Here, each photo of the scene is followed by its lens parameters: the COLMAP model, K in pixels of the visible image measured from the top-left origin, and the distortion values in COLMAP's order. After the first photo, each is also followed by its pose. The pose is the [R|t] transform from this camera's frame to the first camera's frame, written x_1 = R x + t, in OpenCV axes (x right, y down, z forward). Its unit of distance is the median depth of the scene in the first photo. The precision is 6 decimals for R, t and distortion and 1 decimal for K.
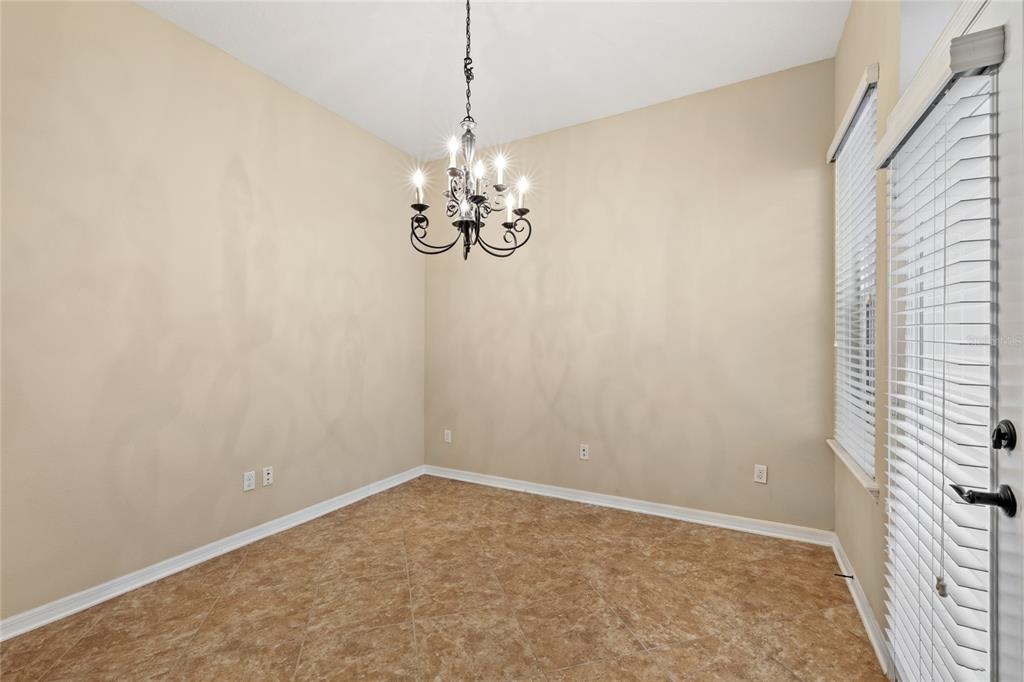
lens RADIAL K [[436.9, 0, 508.7], [0, 436.9, 343.3], [0, 0, 1]] dist [0.000110, 0.000450]
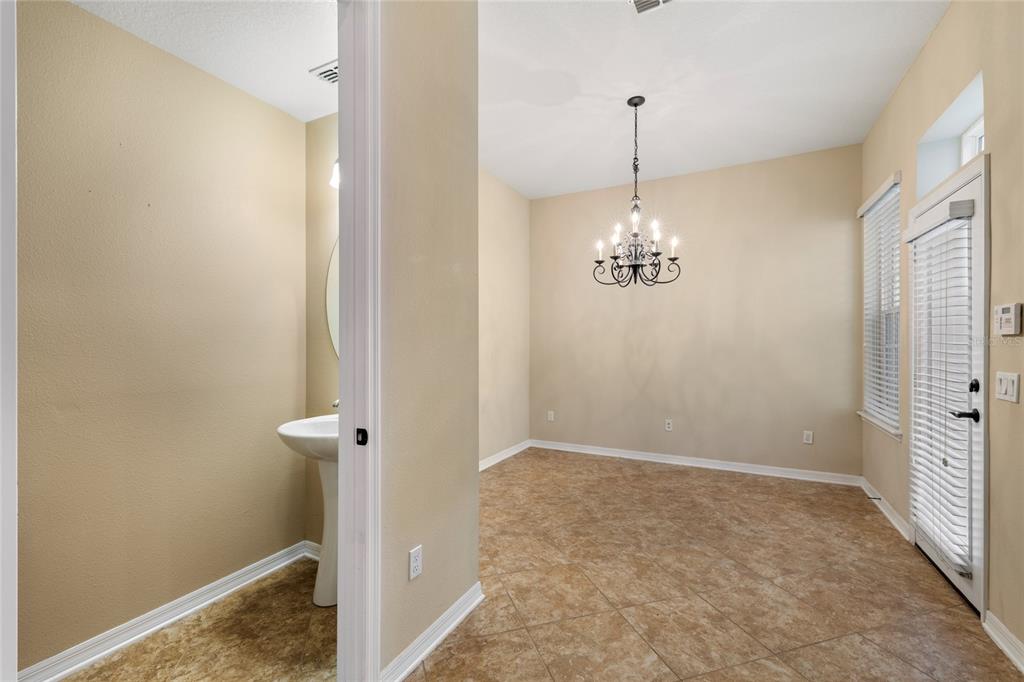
lens RADIAL K [[429.9, 0, 512.0], [0, 429.9, 341.0], [0, 0, 1]] dist [-0.000600, -0.000248]
pose [[0.999889, 0.002281, 0.014690, -0.457113], [-0.002226, 0.999991, -0.003706, -0.001381], [-0.014698, 0.003673, 0.999885, -0.420933]]
